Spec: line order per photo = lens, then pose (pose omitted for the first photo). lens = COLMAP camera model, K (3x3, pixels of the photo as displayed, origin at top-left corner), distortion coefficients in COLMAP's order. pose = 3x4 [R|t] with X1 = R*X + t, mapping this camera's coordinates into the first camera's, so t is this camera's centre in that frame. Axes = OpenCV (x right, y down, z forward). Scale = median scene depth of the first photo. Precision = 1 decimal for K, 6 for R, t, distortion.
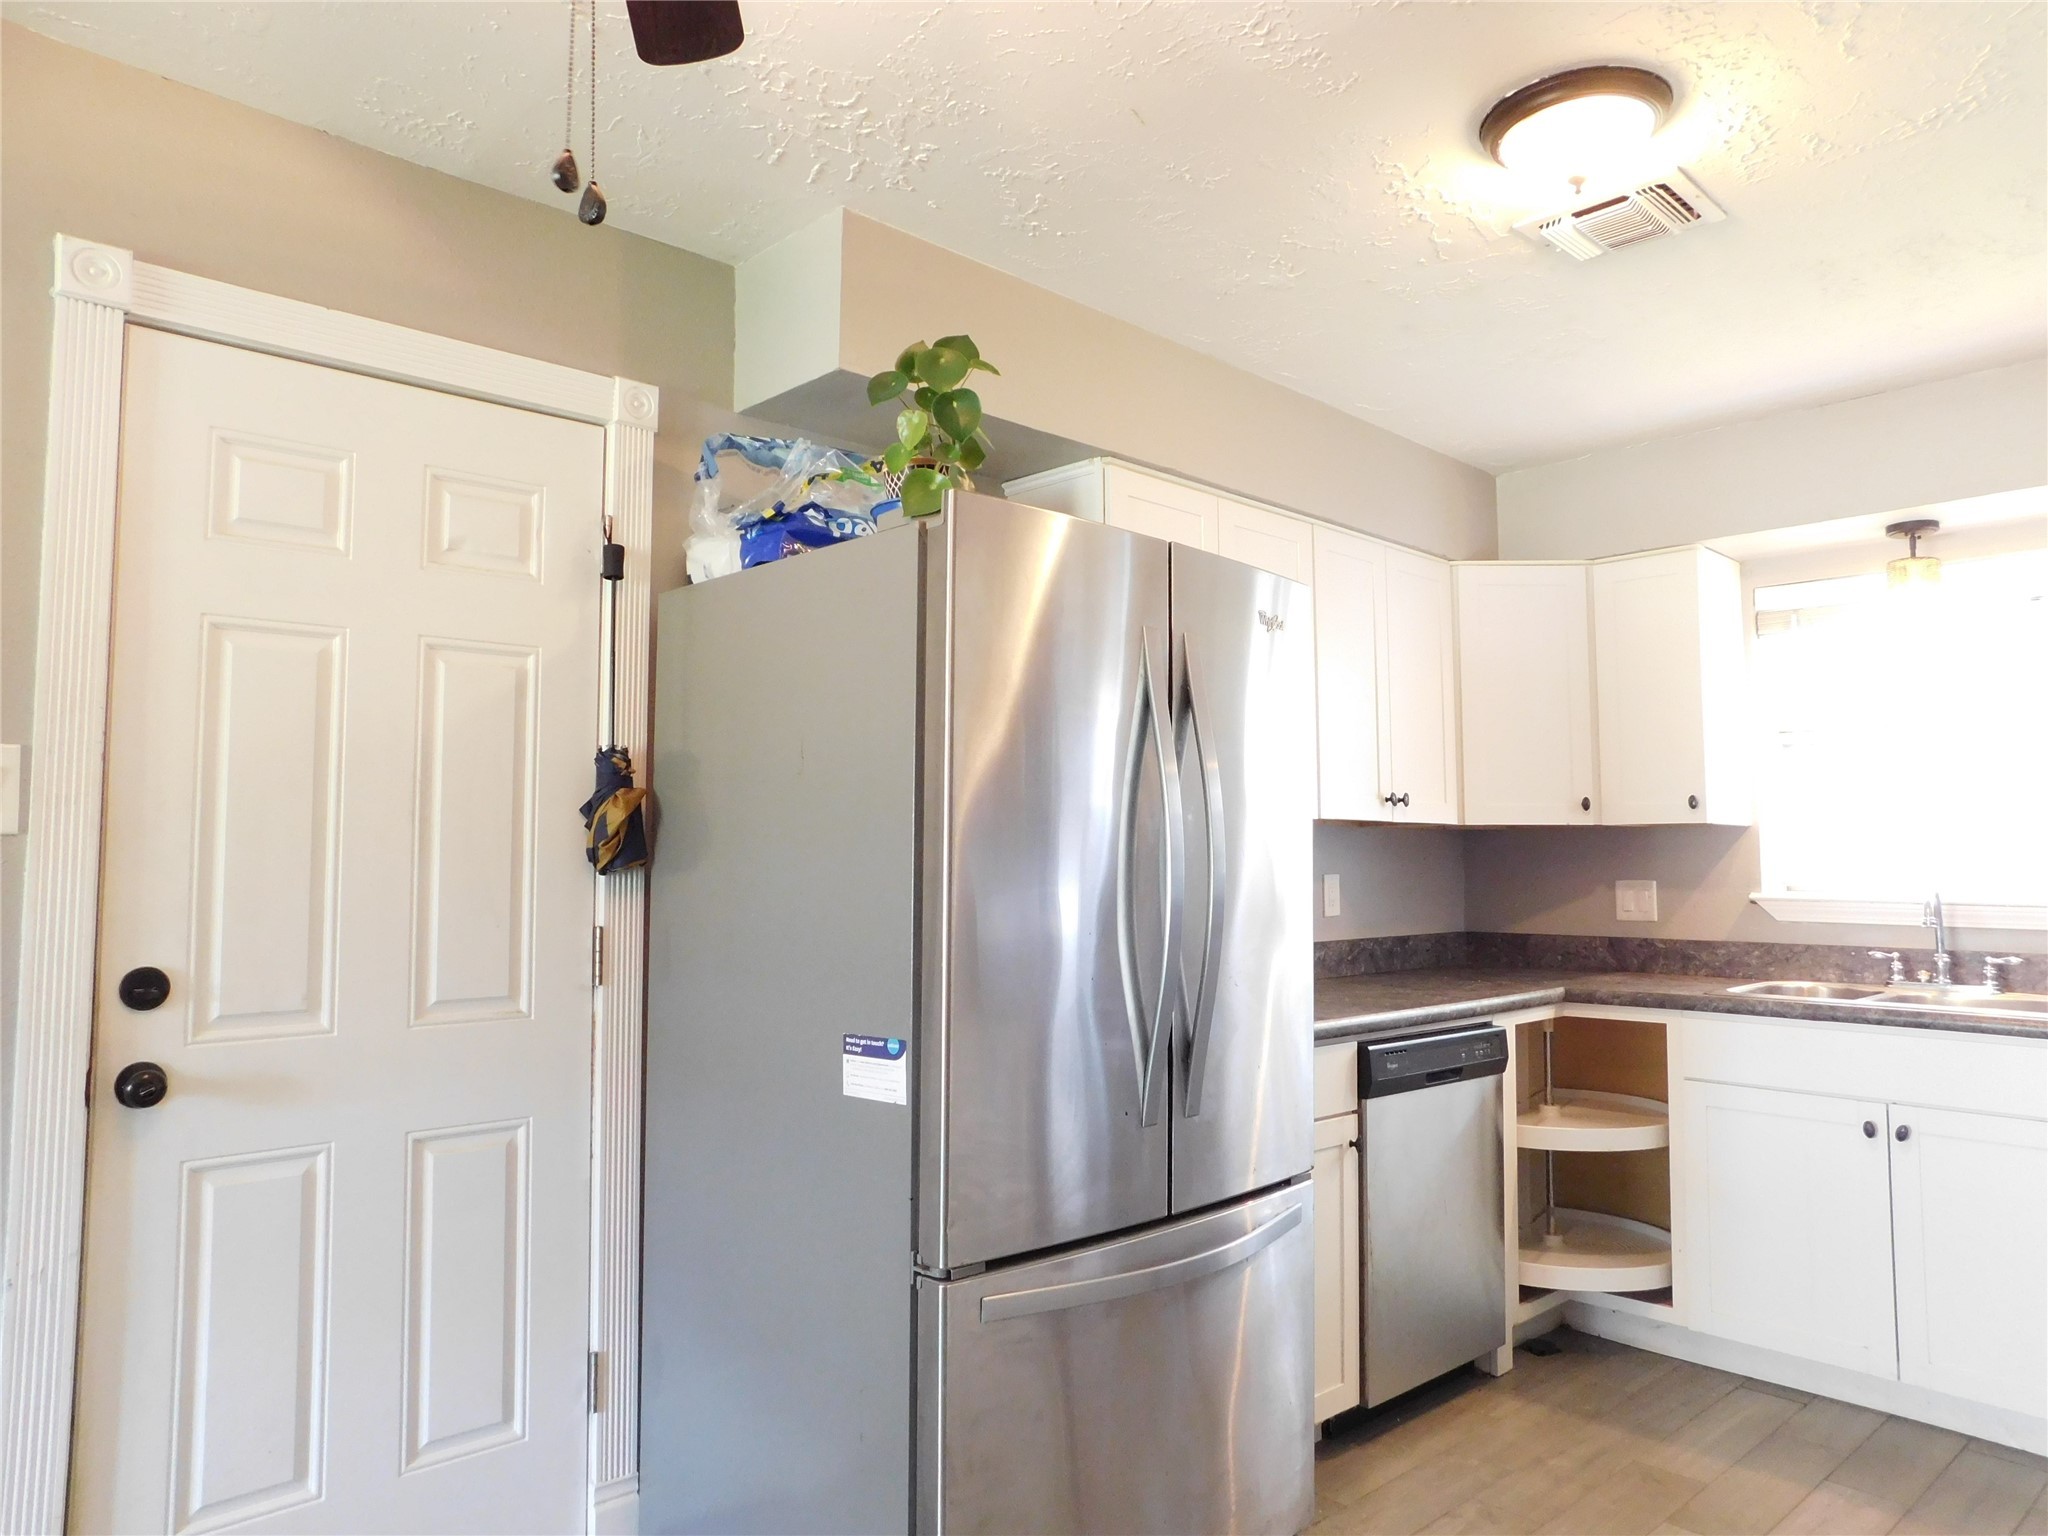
lens RADIAL K [[1368.0, 0, 1012.3], [0, 1368.0, 756.9], [0, 0, 1]] dist [-0.067447, 0.057949]
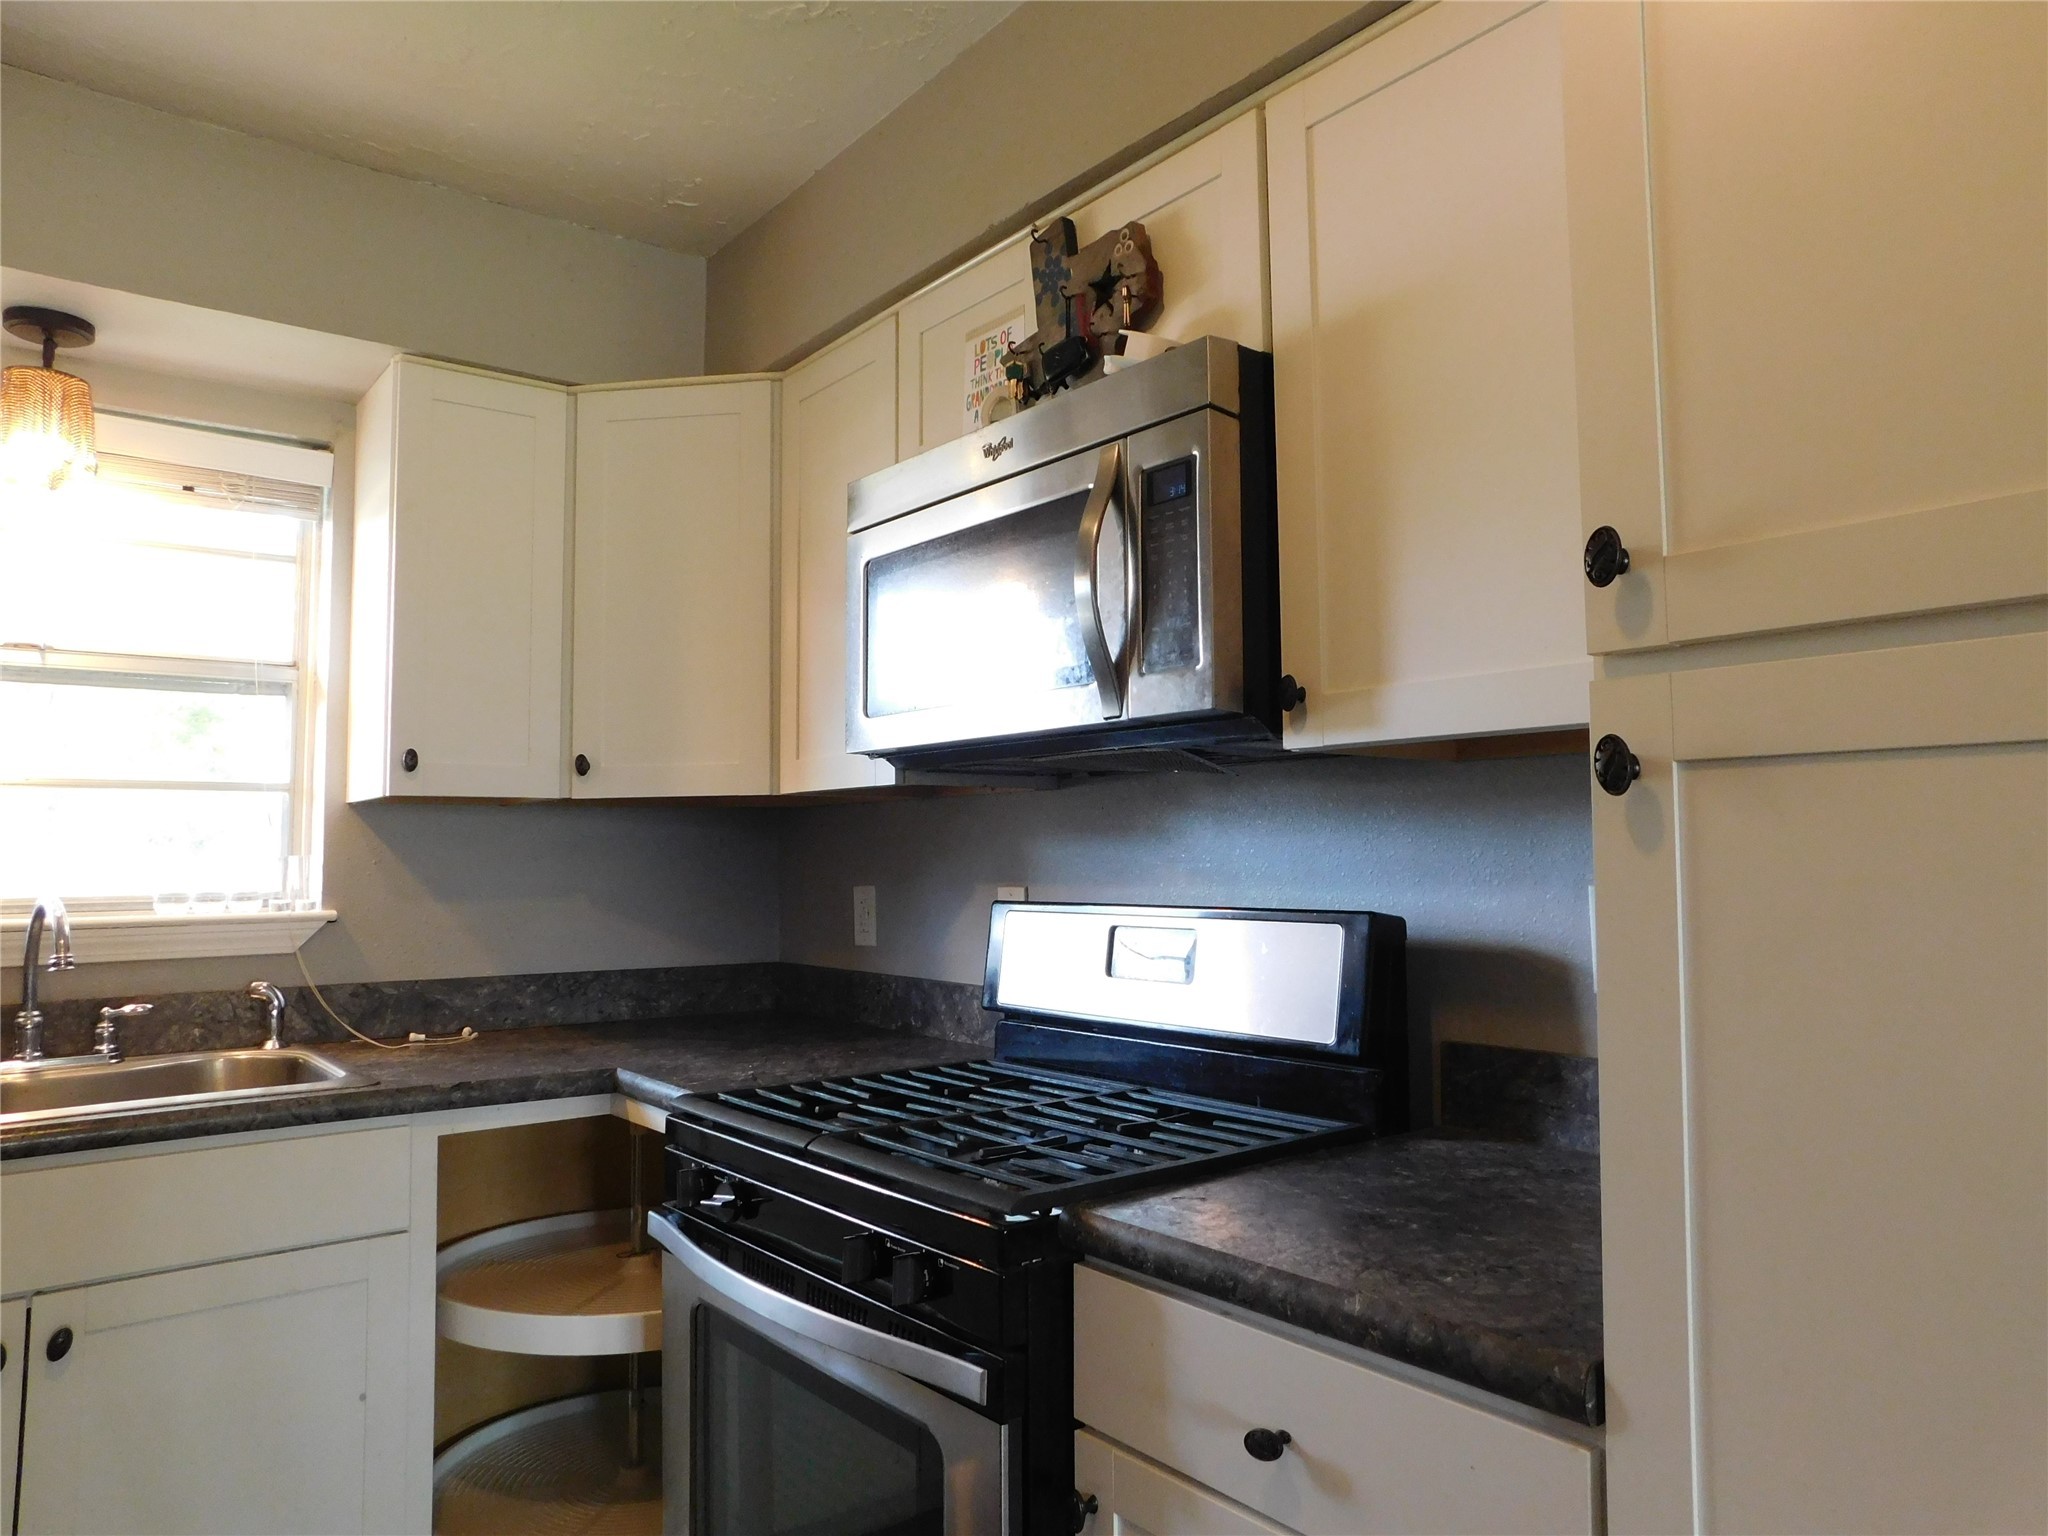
lens RADIAL K [[1368.0, 0, 1029.2], [0, 1368.0, 756.2], [0, 0, 1]] dist [-0.067447, 0.057949]
pose [[0.086463, 0.067222, 0.993985, 0.129012], [-0.062139, 0.996142, -0.061963, 0.046996], [-0.994315, -0.056408, 0.090307, 0.589052]]
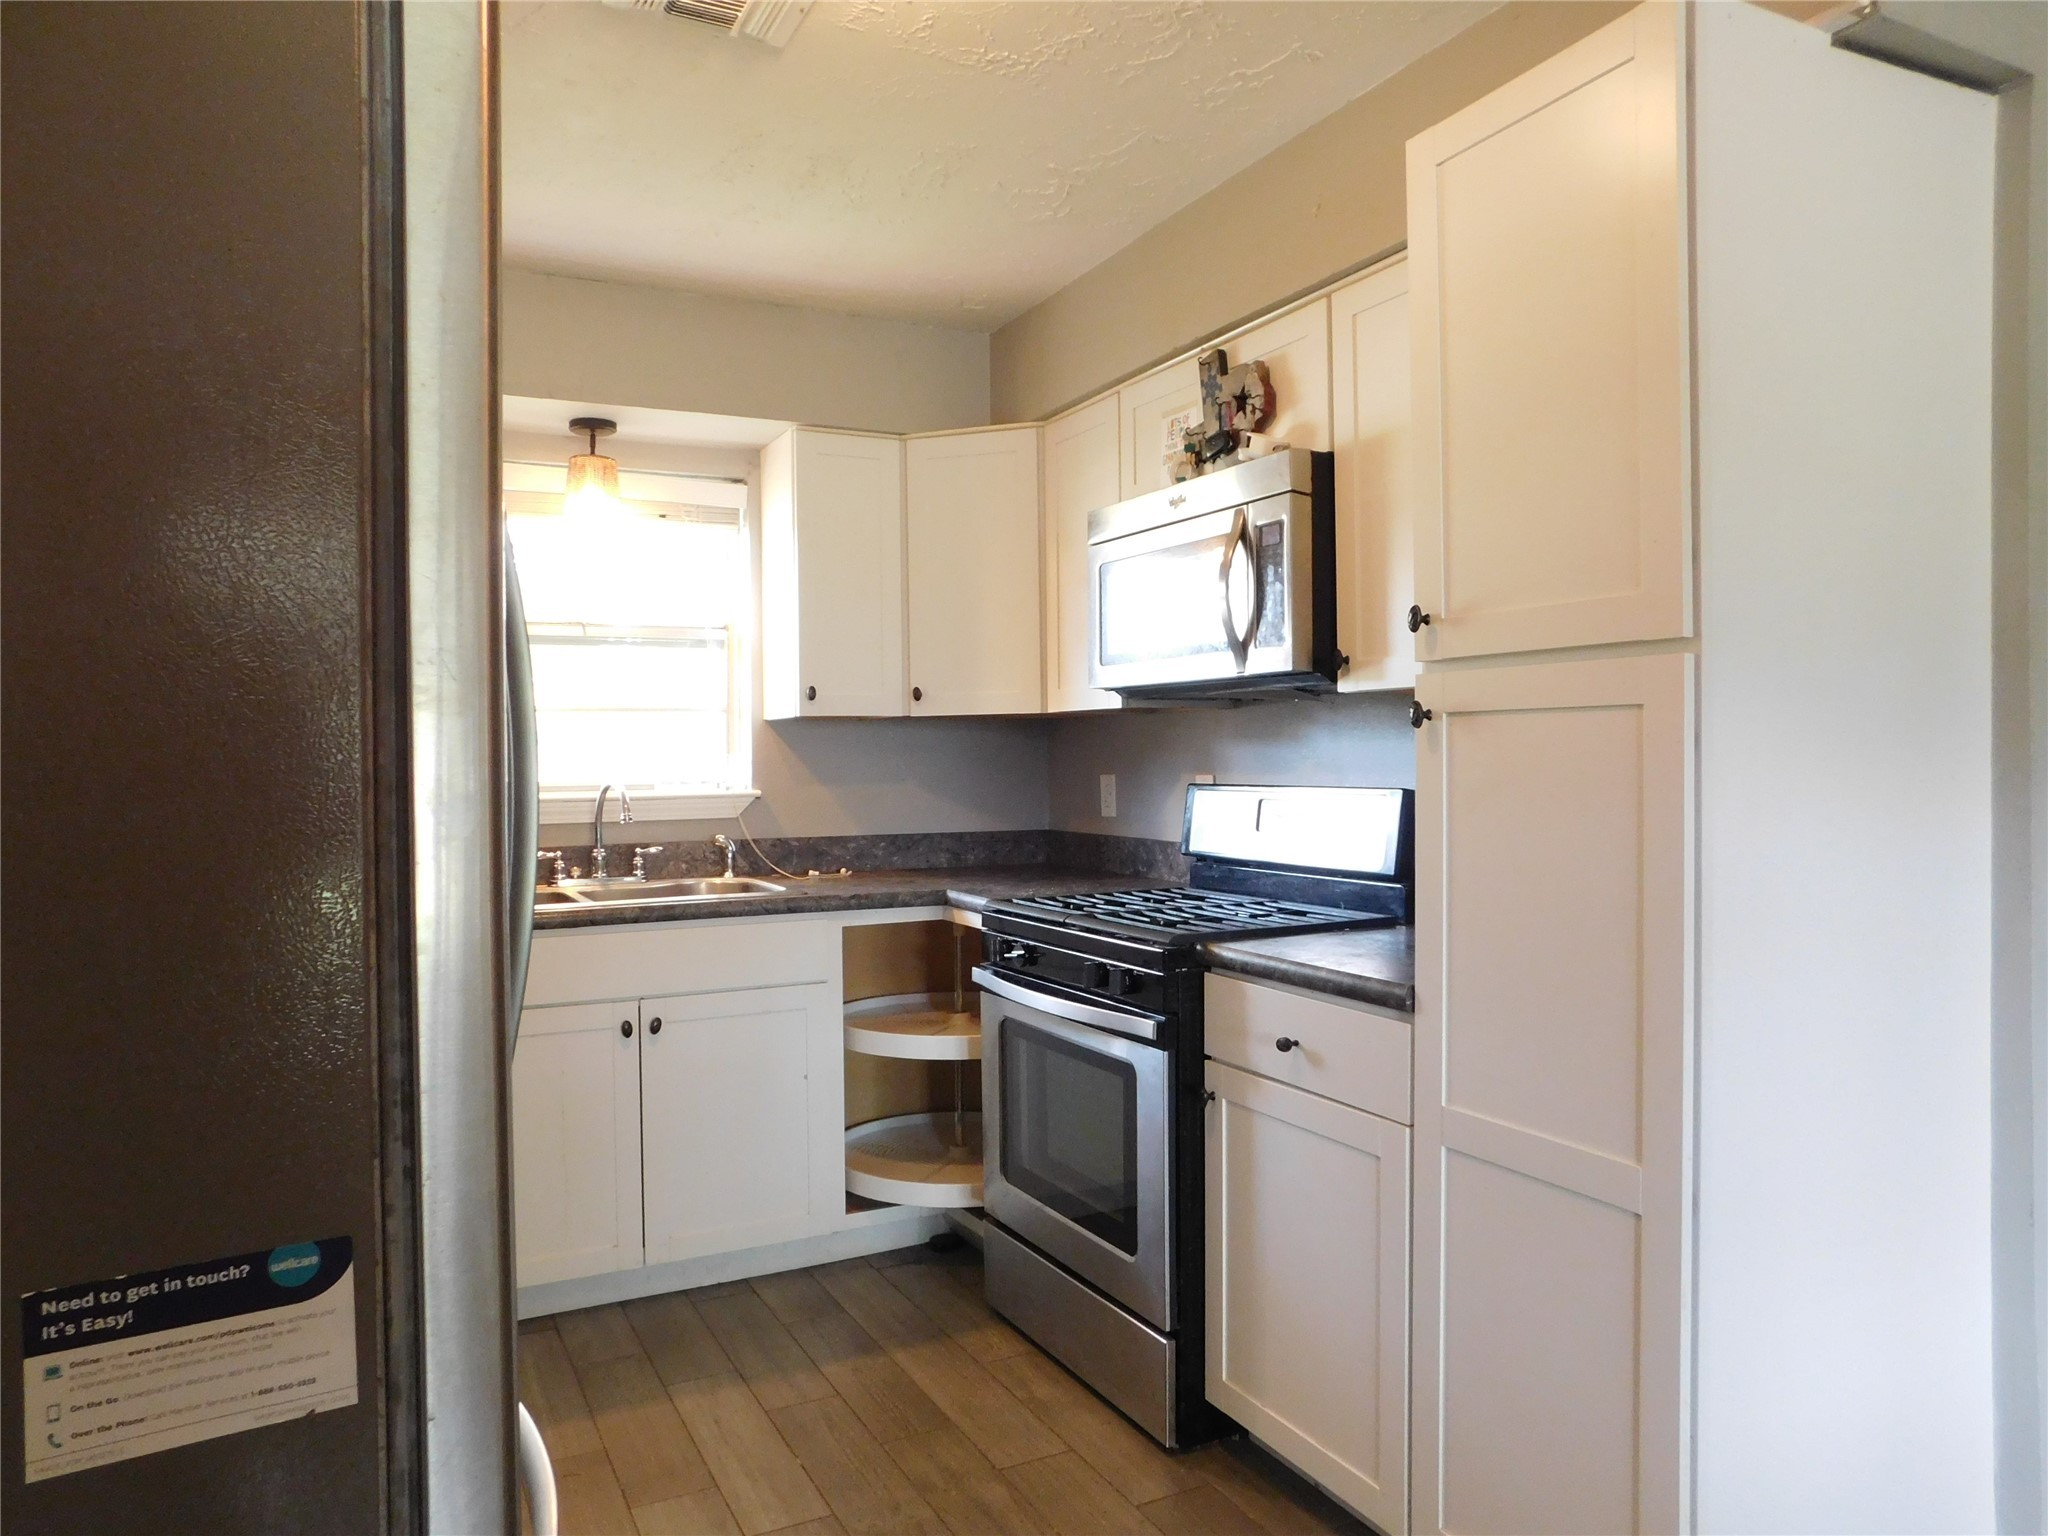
lens RADIAL K [[1368.0, 0, 1039.6], [0, 1368.0, 755.6], [0, 0, 1]] dist [-0.067447, 0.057949]
pose [[0.271302, -0.008391, 0.962458, -0.256749], [-0.057934, 0.998007, 0.025031, 0.036194], [-0.960749, -0.062550, 0.270275, 0.482073]]
